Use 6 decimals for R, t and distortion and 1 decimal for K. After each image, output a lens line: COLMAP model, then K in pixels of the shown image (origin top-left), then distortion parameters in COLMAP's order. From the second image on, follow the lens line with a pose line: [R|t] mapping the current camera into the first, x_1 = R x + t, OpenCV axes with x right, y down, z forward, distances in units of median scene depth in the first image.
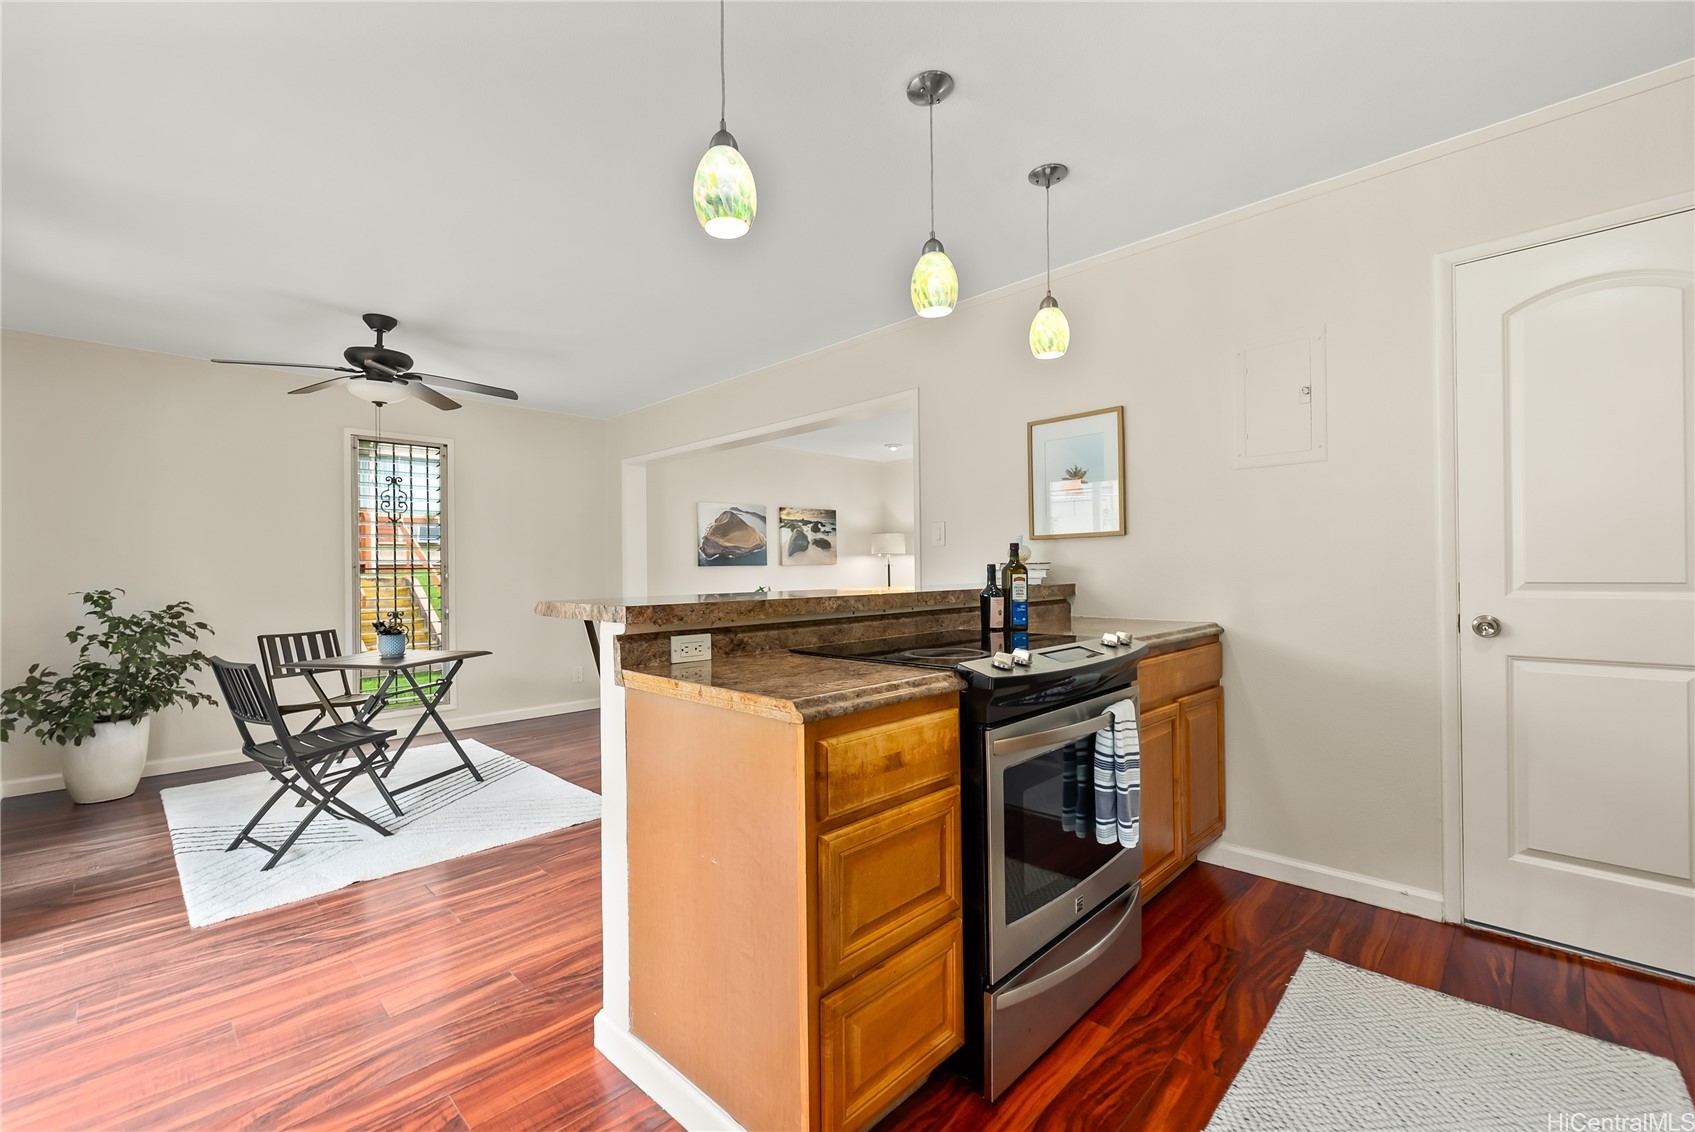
lens RADIAL K [[709.8, 0, 824.3], [0, 709.8, 560.3], [0, 0, 1]] dist [0.001195, -0.000687]
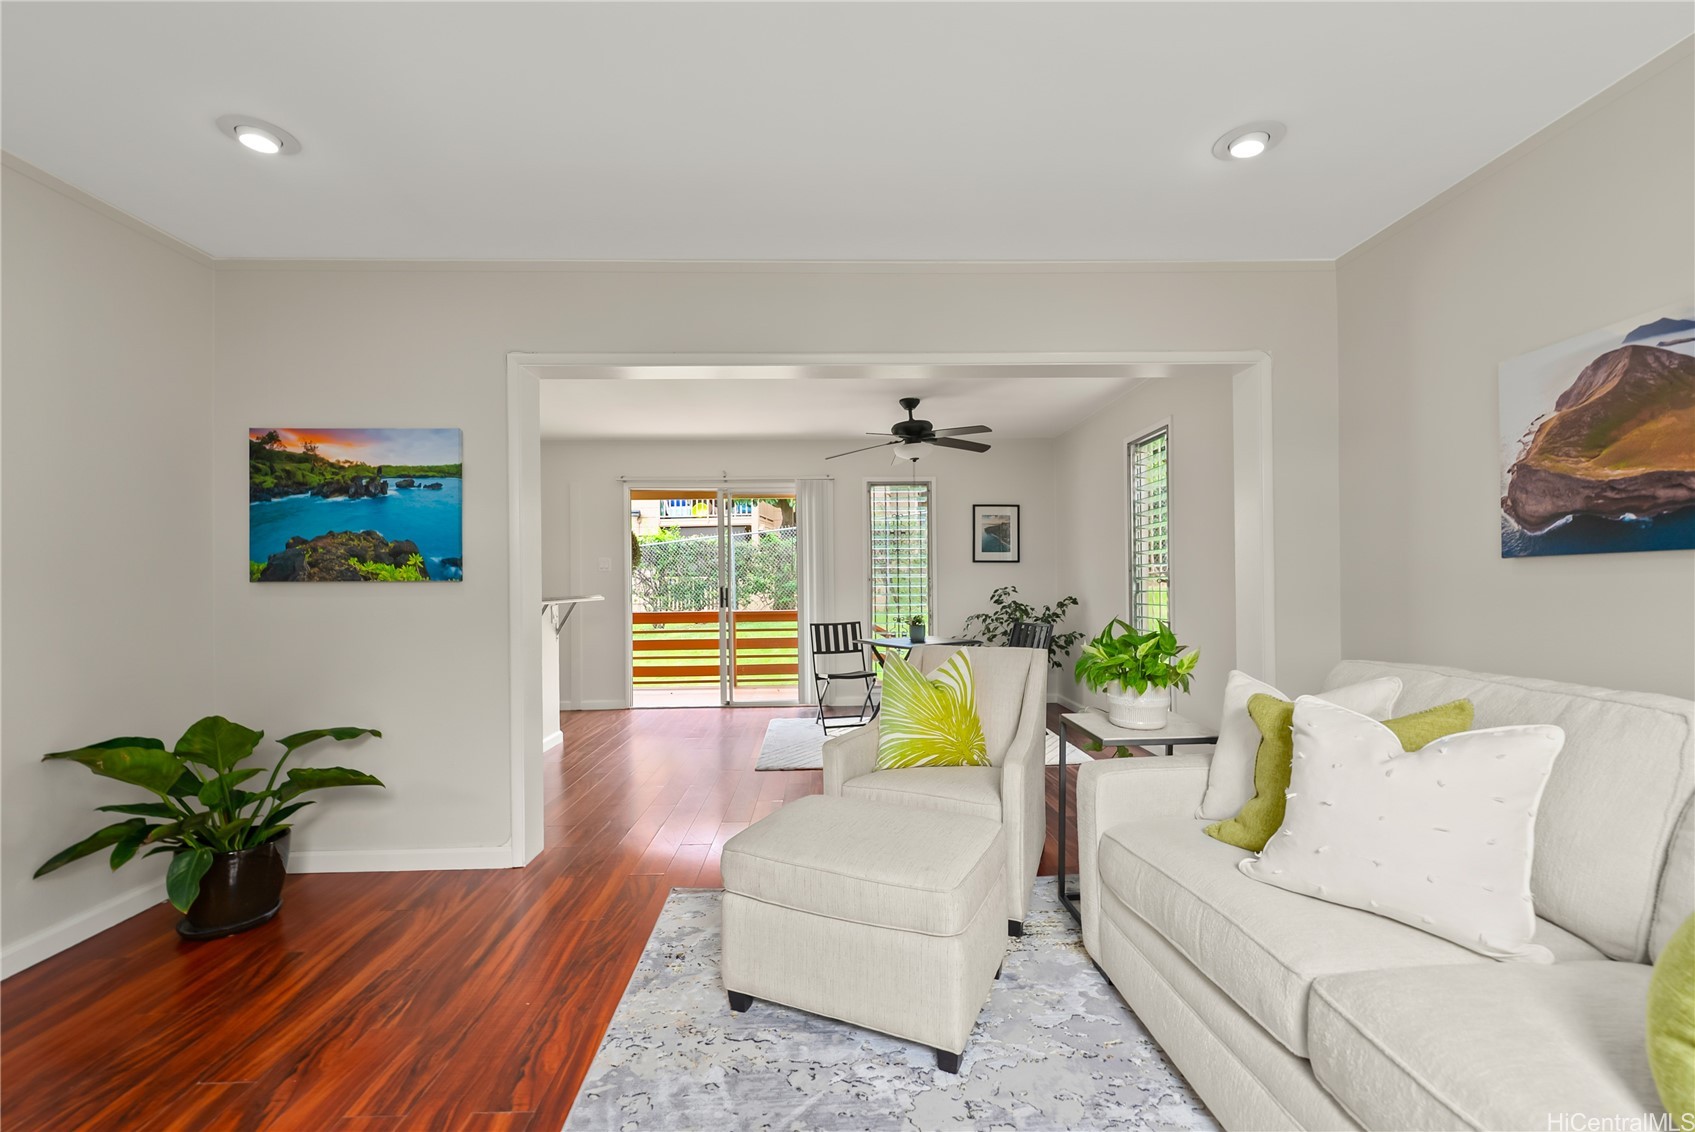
lens RADIAL K [[709.8, 0, 839.4], [0, 709.8, 576.5], [0, 0, 1]] dist [0.001195, -0.000687]
pose [[-0.685377, 0.014703, -0.728040, 0.356328], [0.031800, 0.999447, -0.009753, 0.014064], [0.727494, -0.029836, -0.685465, 1.289305]]
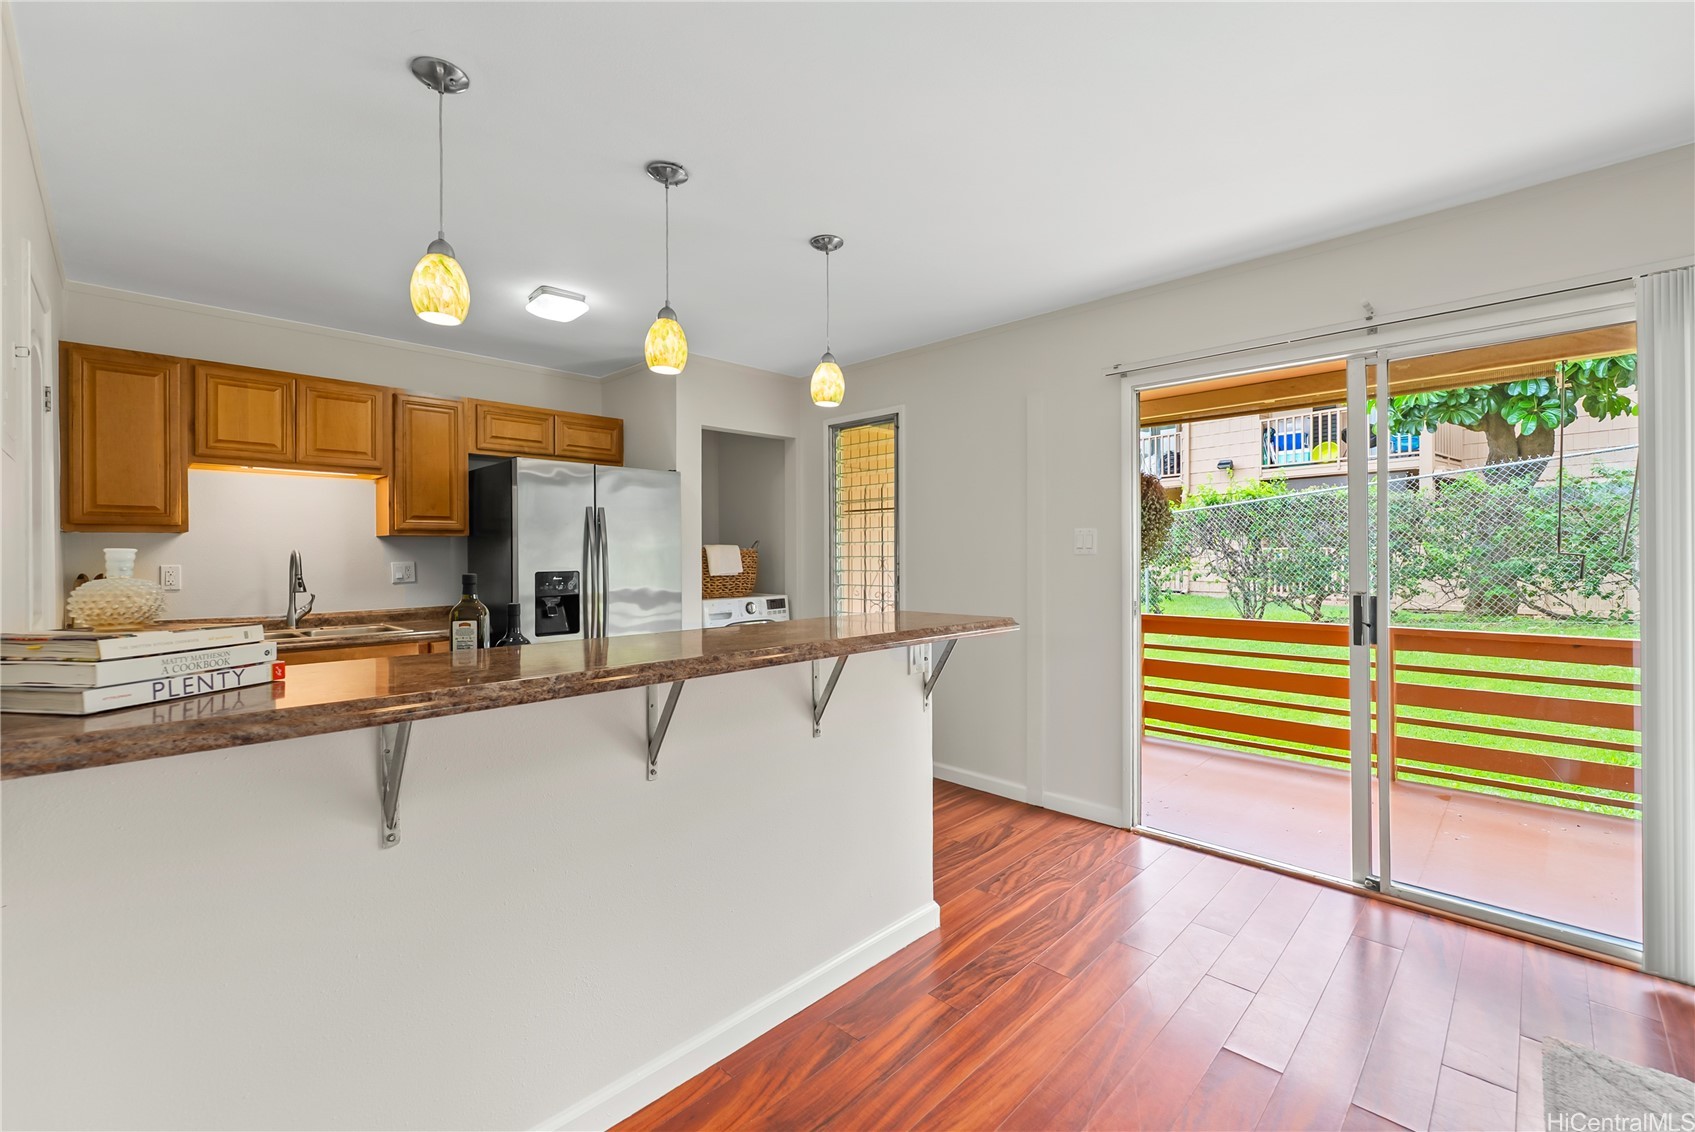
lens RADIAL K [[709.8, 0, 835.6], [0, 709.8, 552.7], [0, 0, 1]] dist [0.001195, -0.000687]
pose [[-0.999778, 0.016691, -0.012874, -0.033837], [0.016889, 0.999738, -0.015435, -0.014167], [0.012613, -0.015649, -0.999798, 0.782302]]
